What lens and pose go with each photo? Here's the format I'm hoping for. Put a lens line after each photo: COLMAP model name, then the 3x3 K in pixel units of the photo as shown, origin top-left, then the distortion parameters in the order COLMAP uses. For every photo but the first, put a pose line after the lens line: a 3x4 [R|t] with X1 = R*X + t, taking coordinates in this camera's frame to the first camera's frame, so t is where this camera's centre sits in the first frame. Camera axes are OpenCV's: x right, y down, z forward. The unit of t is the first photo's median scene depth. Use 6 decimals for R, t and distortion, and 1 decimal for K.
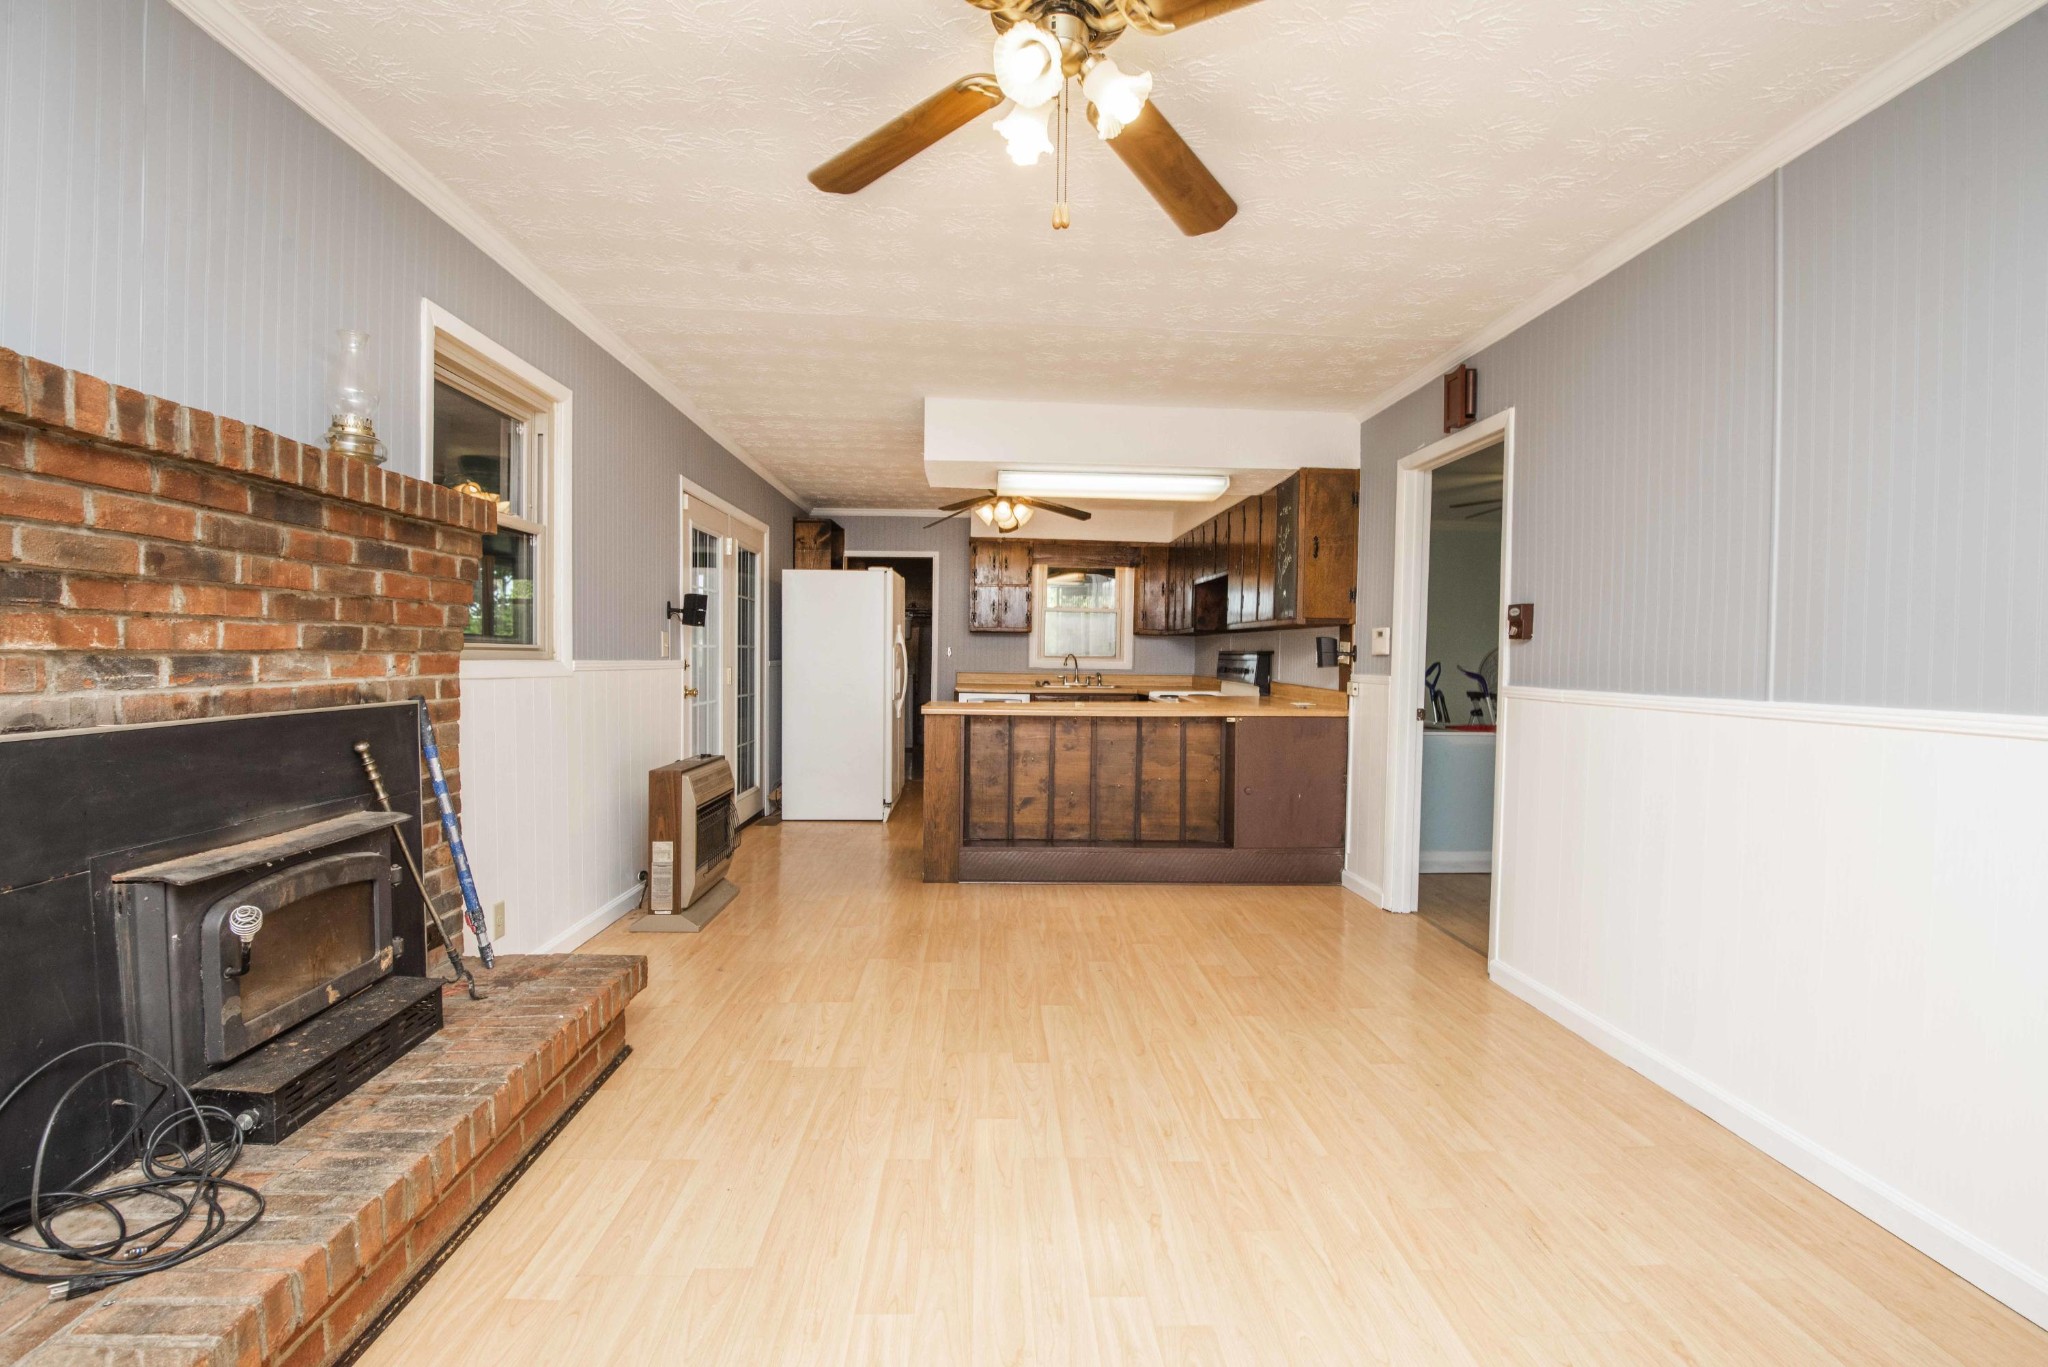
lens RADIAL K [[933.2, 0, 1035.5], [0, 933.2, 681.0], [0, 0, 1]] dist [-0.018993, -0.007434]
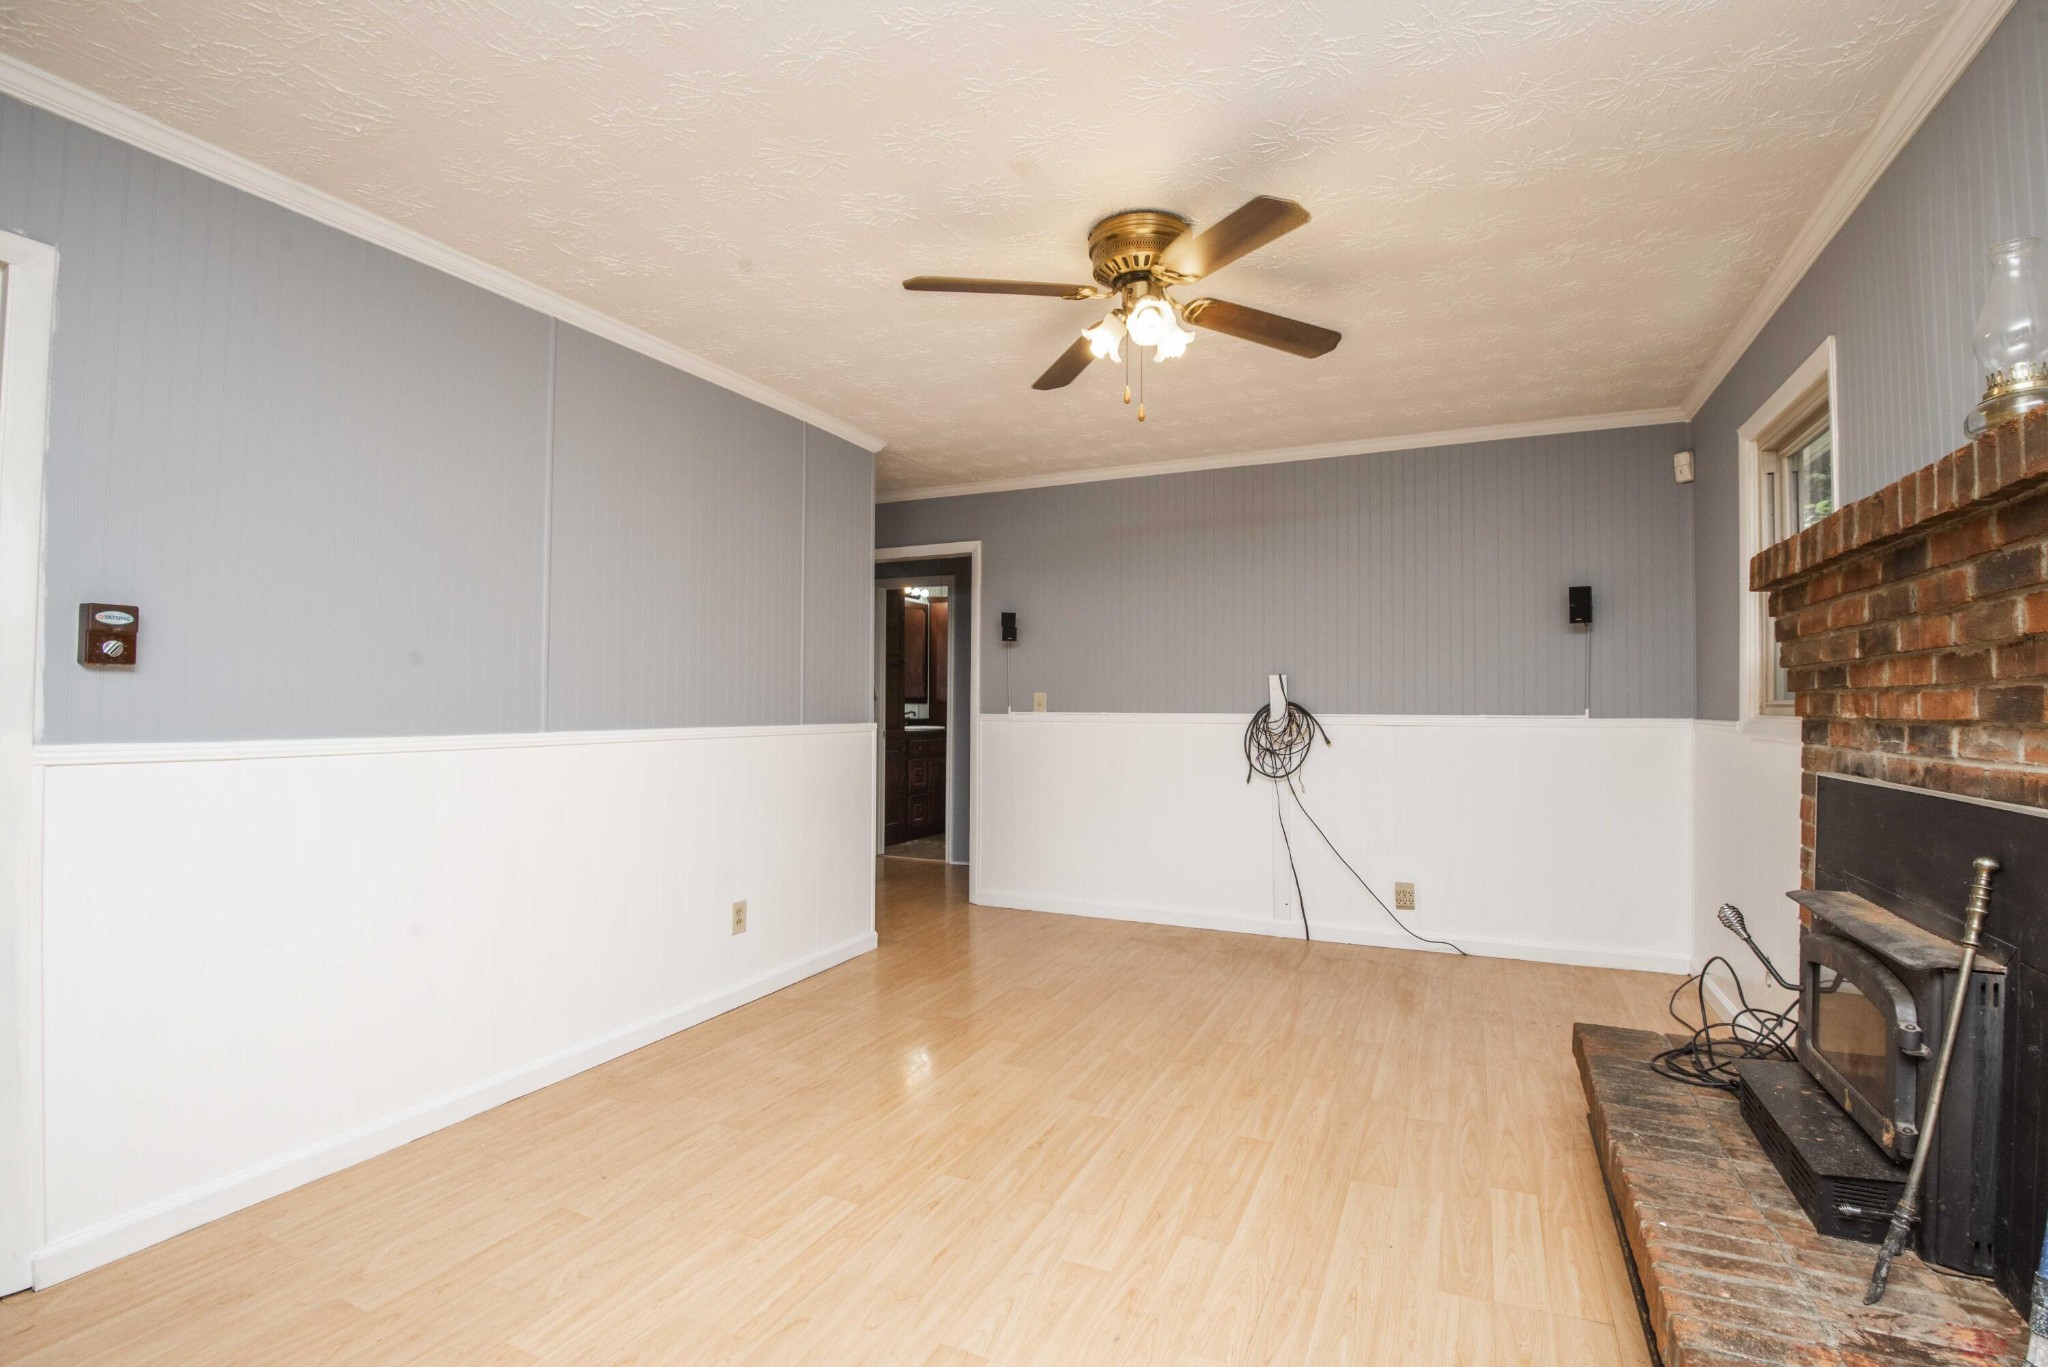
lens RADIAL K [[933.2, 0, 1037.0], [0, 933.2, 690.2], [0, 0, 1]] dist [-0.018993, -0.007434]
pose [[-0.882344, -0.011321, 0.470469, -0.460802], [-0.005801, 0.999896, 0.013181, -0.066339], [-0.470570, 0.008901, -0.882318, 2.074597]]
